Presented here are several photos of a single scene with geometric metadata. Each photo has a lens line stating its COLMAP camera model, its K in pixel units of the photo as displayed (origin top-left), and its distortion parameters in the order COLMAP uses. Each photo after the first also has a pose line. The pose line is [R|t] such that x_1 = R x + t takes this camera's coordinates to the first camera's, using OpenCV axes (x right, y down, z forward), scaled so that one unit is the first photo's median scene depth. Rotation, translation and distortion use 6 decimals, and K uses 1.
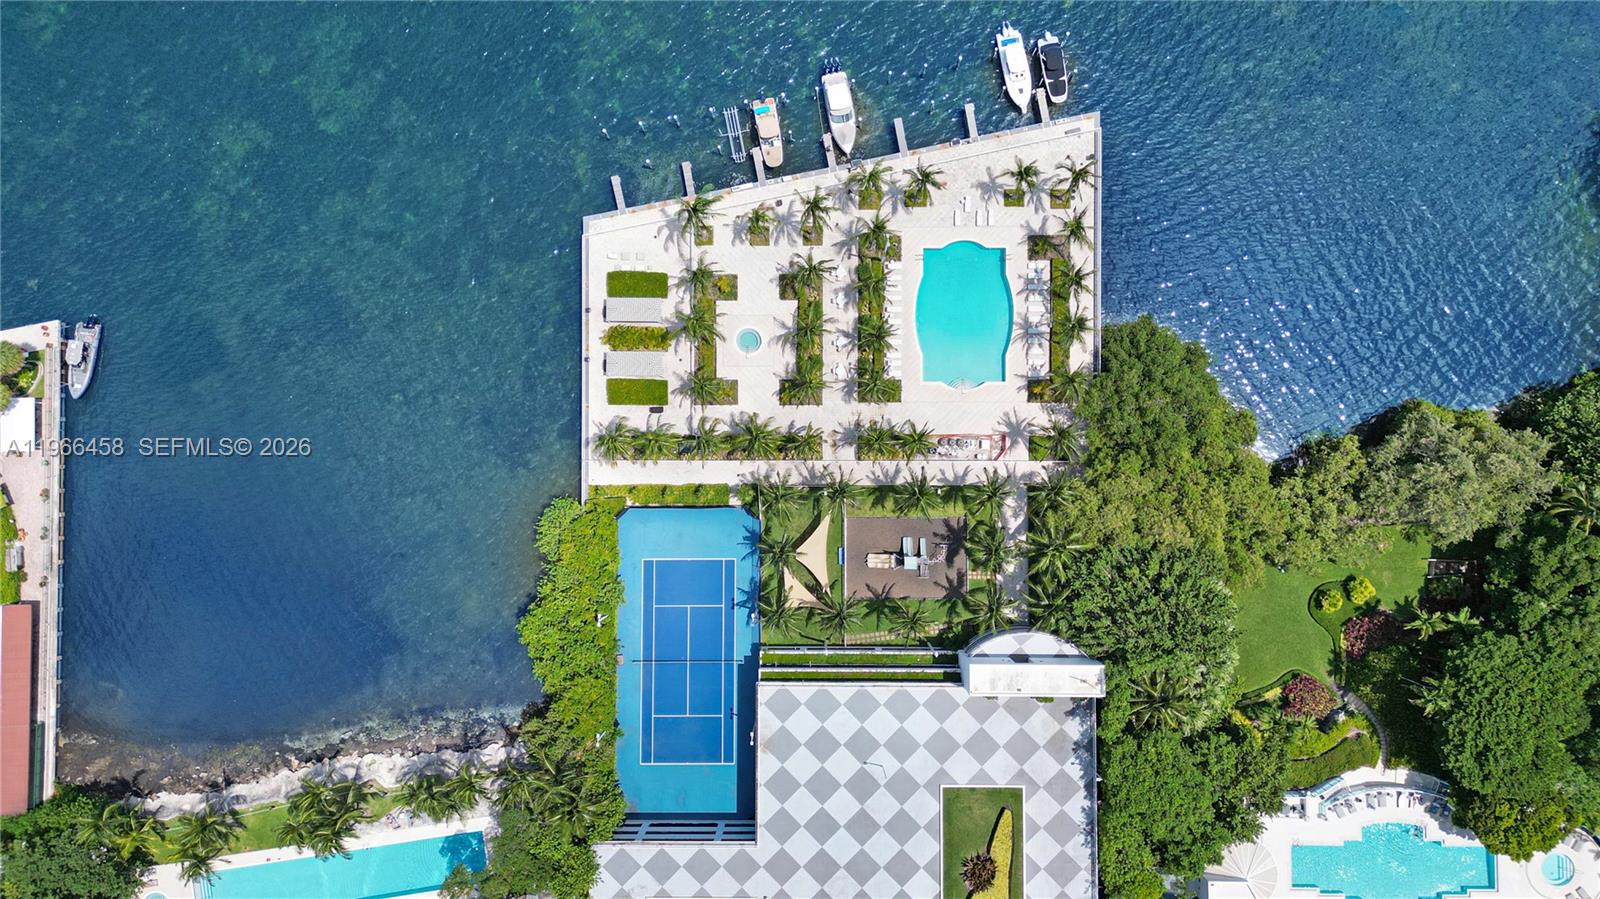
lens RADIAL K [[1119.4, 0, 811.0], [0, 1119.4, 452.1], [0, 0, 1]] dist [0.131740, -0.235177]
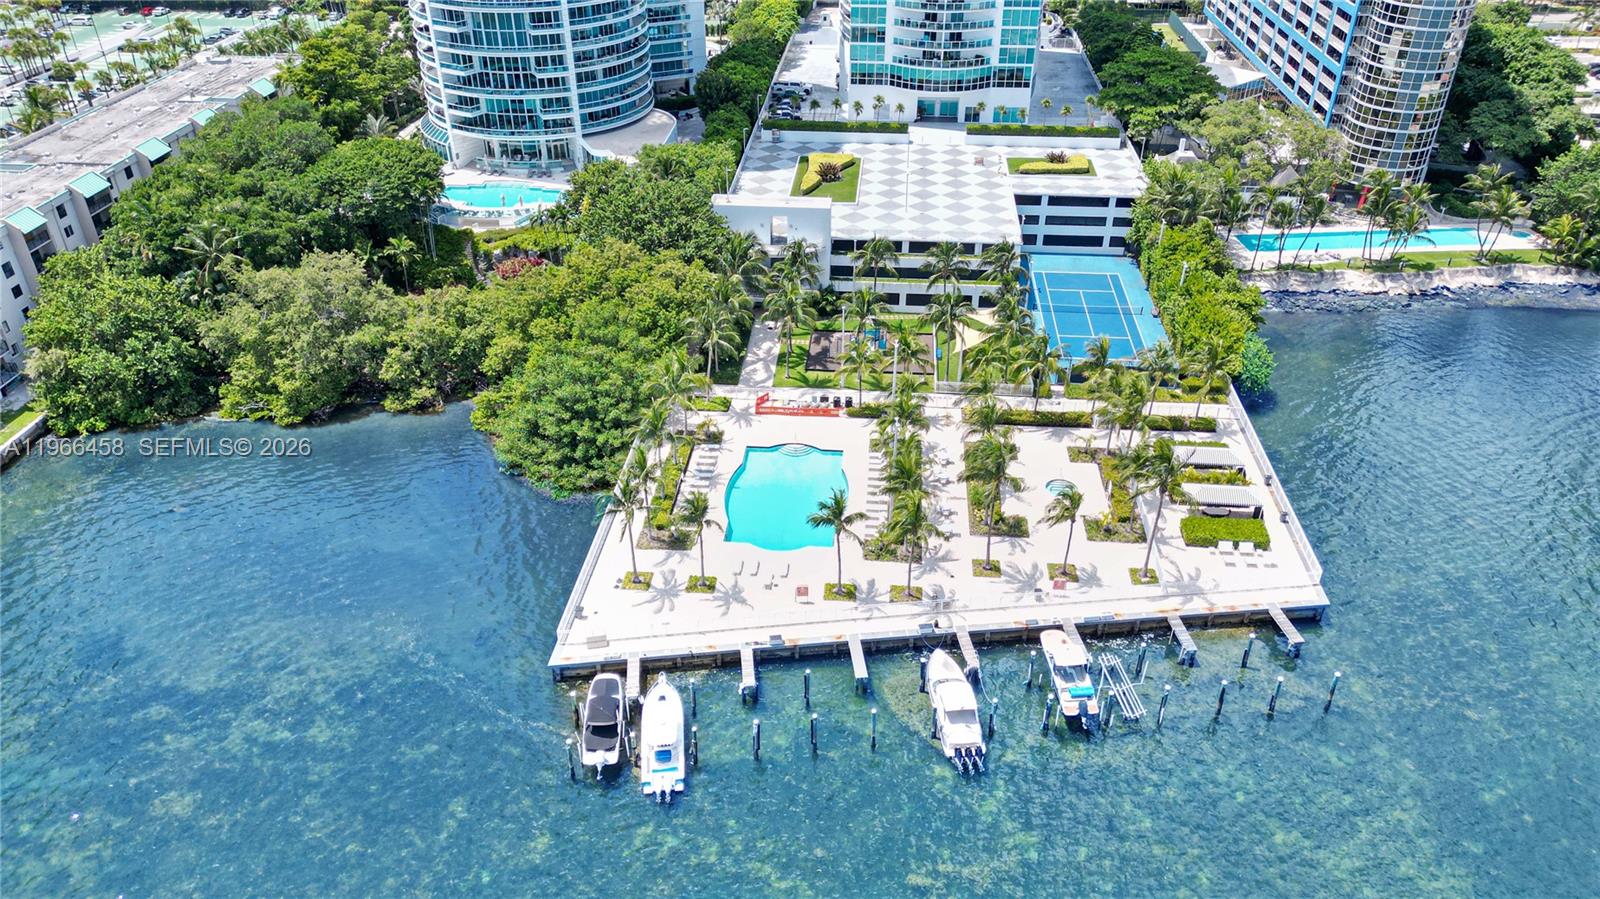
lens RADIAL K [[1114.9, 0, 809.8], [0, 1114.9, 447.6], [0, 0, 1]] dist [0.076900, -0.072079]
pose [[-0.996830, -0.040698, 0.068366, 0.069003], [0.079558, -0.519049, 0.851034, -0.766690], [0.000850, 0.853775, 0.520641, 0.567254]]
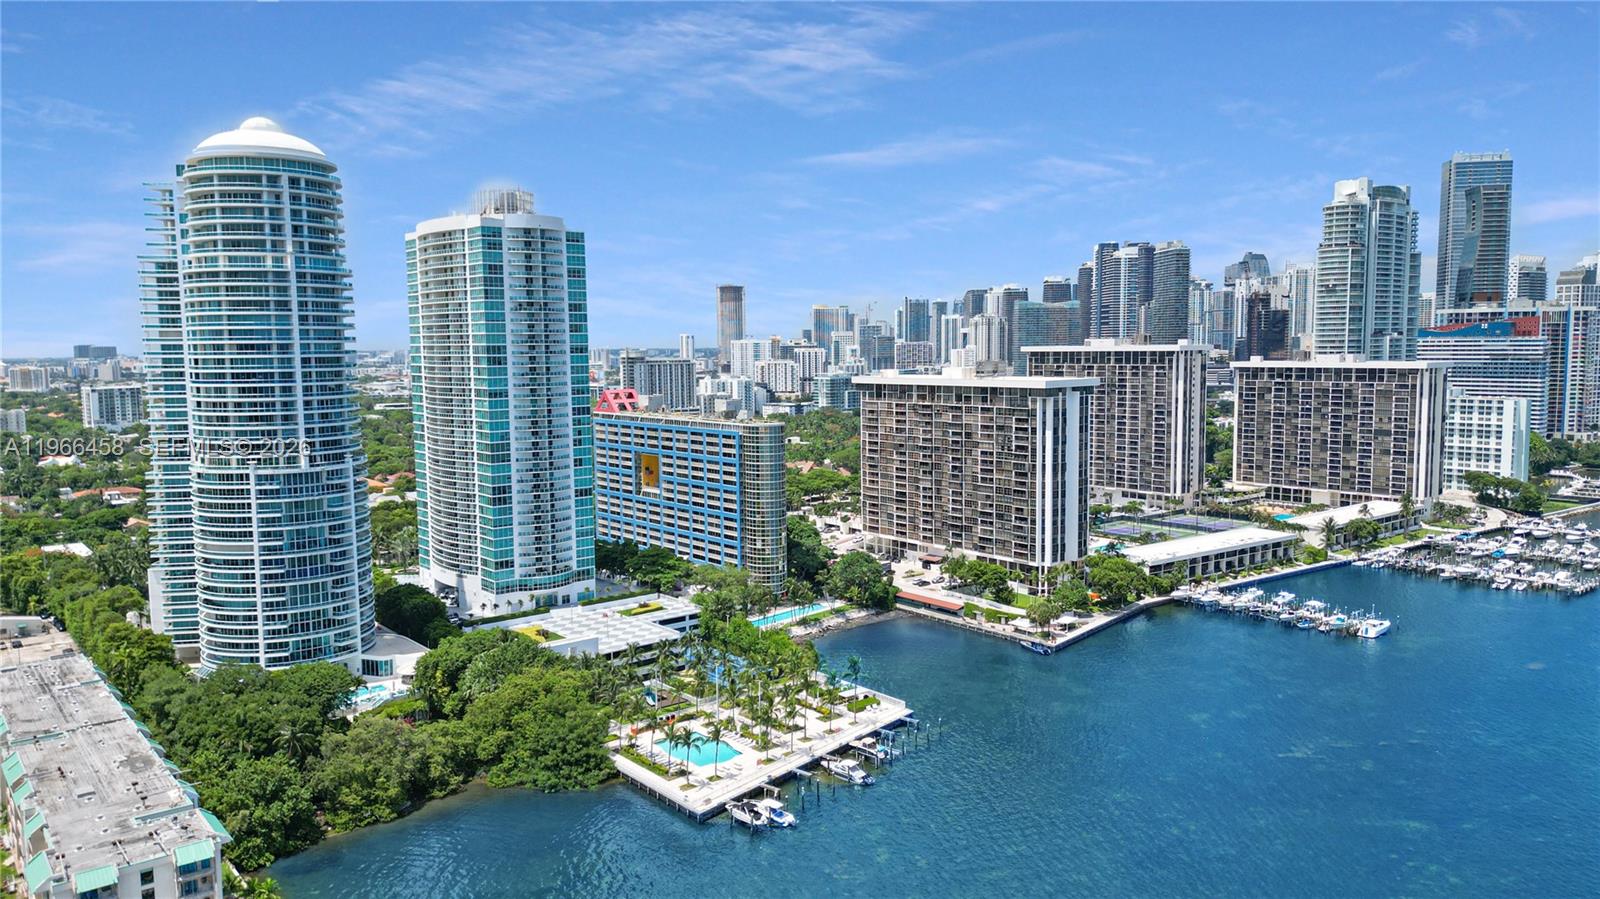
lens RADIAL K [[1119.4, 0, 811.0], [0, 1119.4, 452.1], [0, 0, 1]] dist [0.131740, -0.235177]
pose [[-0.764998, 0.074164, -0.639748, 0.993887], [-0.643455, -0.045948, 0.764104, -1.407729], [0.027273, 0.996187, 0.082871, 0.462594]]
